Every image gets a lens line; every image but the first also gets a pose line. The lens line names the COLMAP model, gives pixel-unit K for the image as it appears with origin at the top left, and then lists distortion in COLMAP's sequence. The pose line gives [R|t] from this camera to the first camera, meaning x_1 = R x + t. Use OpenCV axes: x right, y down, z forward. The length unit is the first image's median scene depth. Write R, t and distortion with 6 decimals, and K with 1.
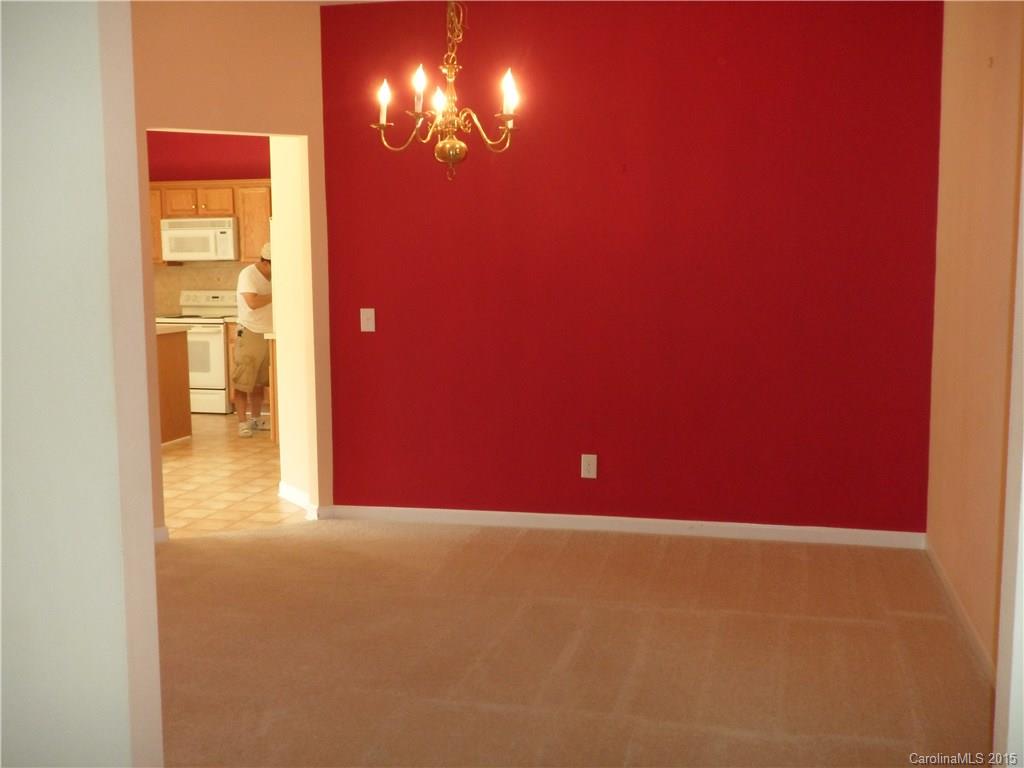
lens RADIAL K [[1108.0, 0, 510.3], [0, 1108.0, 382.5], [0, 0, 1]] dist [0.001474, 0.000000]
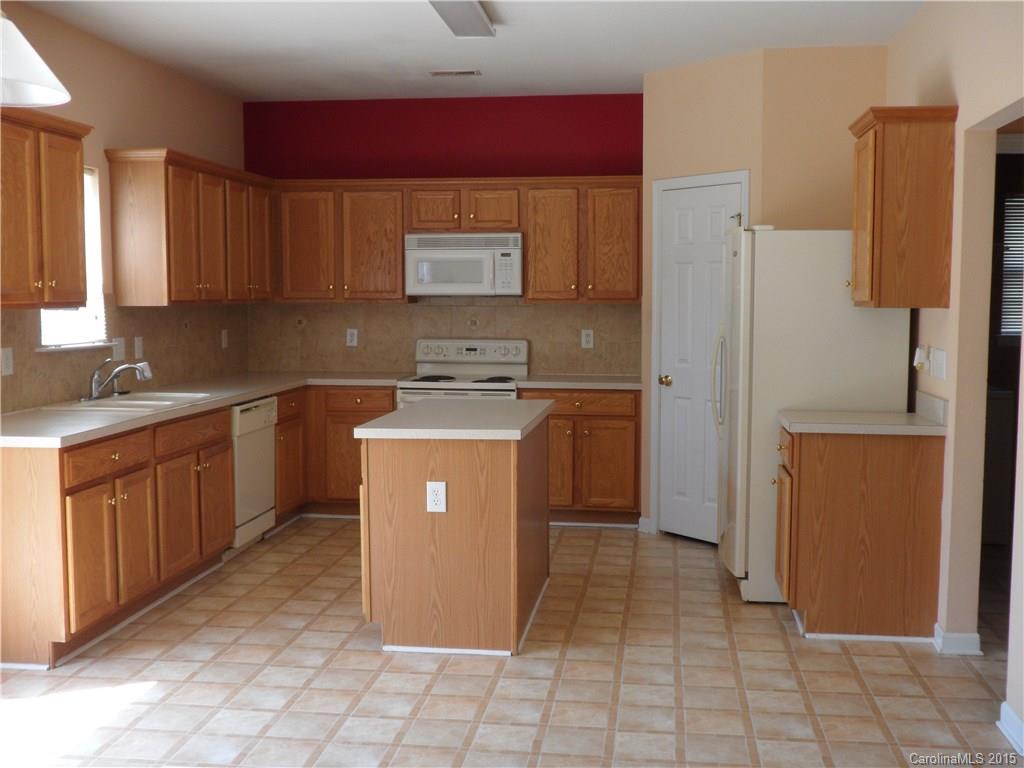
lens RADIAL K [[1108.0, 0, 513.0], [0, 1108.0, 383.3], [0, 0, 1]] dist [0.001474, 0.000000]
pose [[0.994965, 0.001353, 0.100212, -0.319209], [0.002241, 0.999358, -0.035744, -0.032535], [-0.100196, 0.035789, 0.994324, 0.328795]]
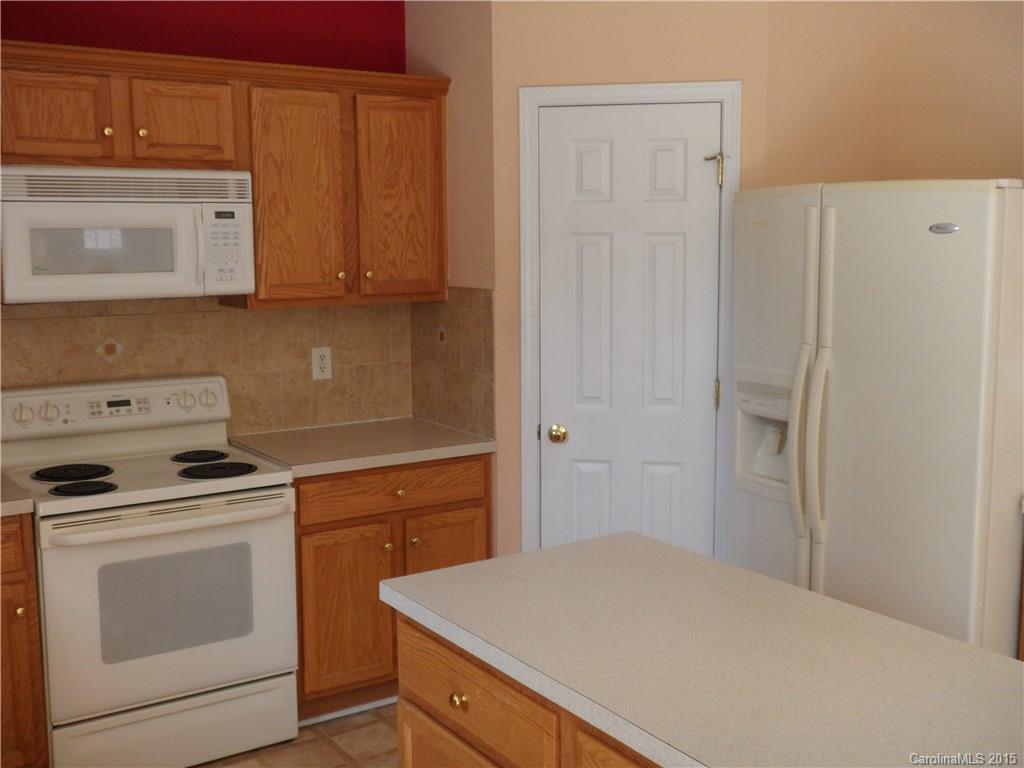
lens RADIAL K [[1108.0, 0, 511.1], [0, 1108.0, 384.6], [0, 0, 1]] dist [0.001474, 0.000000]
pose [[0.678281, -0.094593, 0.728689, -0.446731], [0.085666, 0.995097, 0.049436, -0.092045], [-0.729792, 0.028892, 0.683058, 0.700604]]
